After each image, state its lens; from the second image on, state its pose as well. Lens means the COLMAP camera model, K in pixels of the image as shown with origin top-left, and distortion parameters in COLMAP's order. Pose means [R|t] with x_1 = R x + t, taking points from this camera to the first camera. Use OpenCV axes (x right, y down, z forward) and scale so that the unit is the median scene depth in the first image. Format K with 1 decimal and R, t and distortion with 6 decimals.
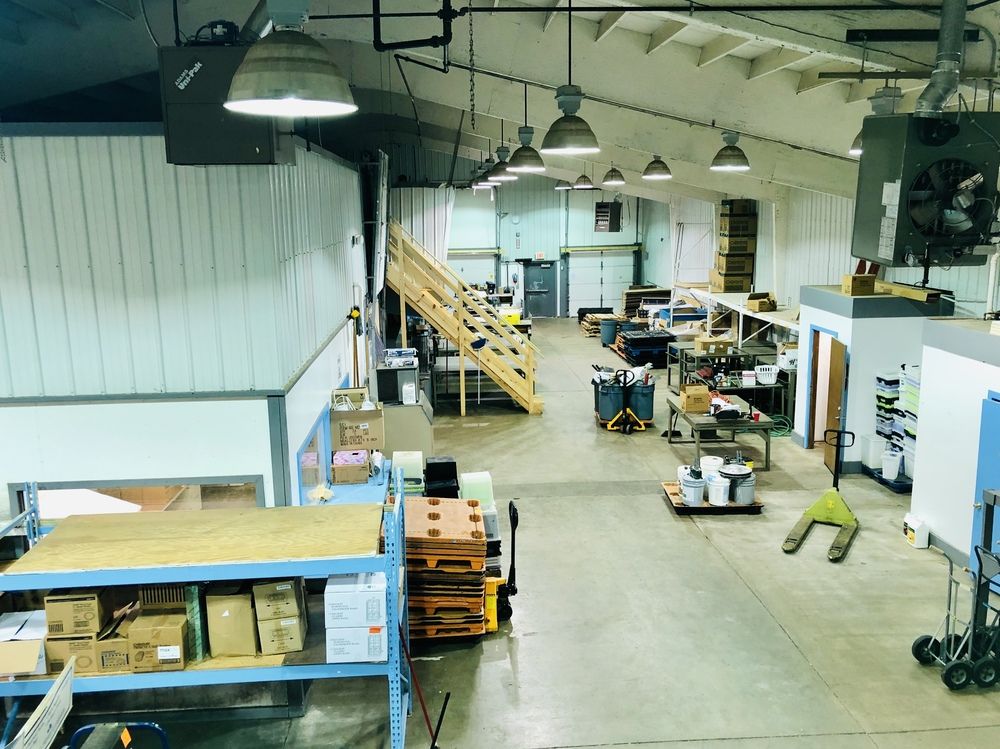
lens RADIAL K [[876.3, 0, 523.4], [0, 876.3, 377.8], [0, 0, 1]] dist [0.073088, -0.004631]
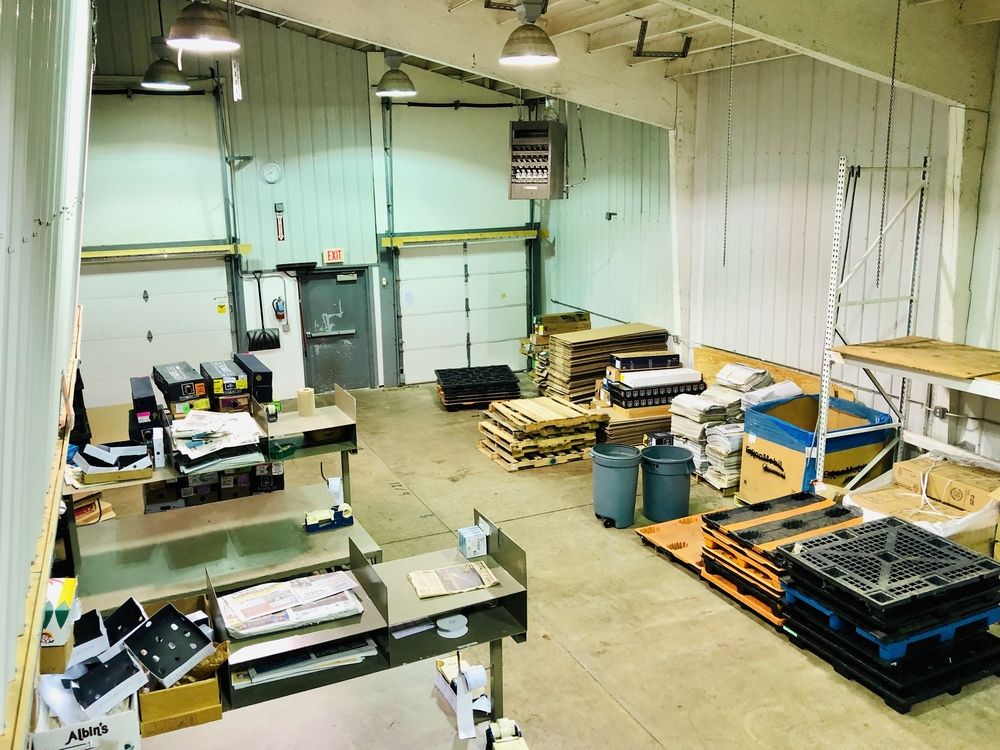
lens RADIAL K [[876.3, 0, 523.4], [0, 876.3, 378.3], [0, 0, 1]] dist [0.073088, -0.004631]
pose [[0.942670, -0.076746, 0.324781, -0.039881], [0.066870, 0.996899, 0.041479, -0.089164], [-0.326957, -0.017383, 0.944879, 0.545359]]
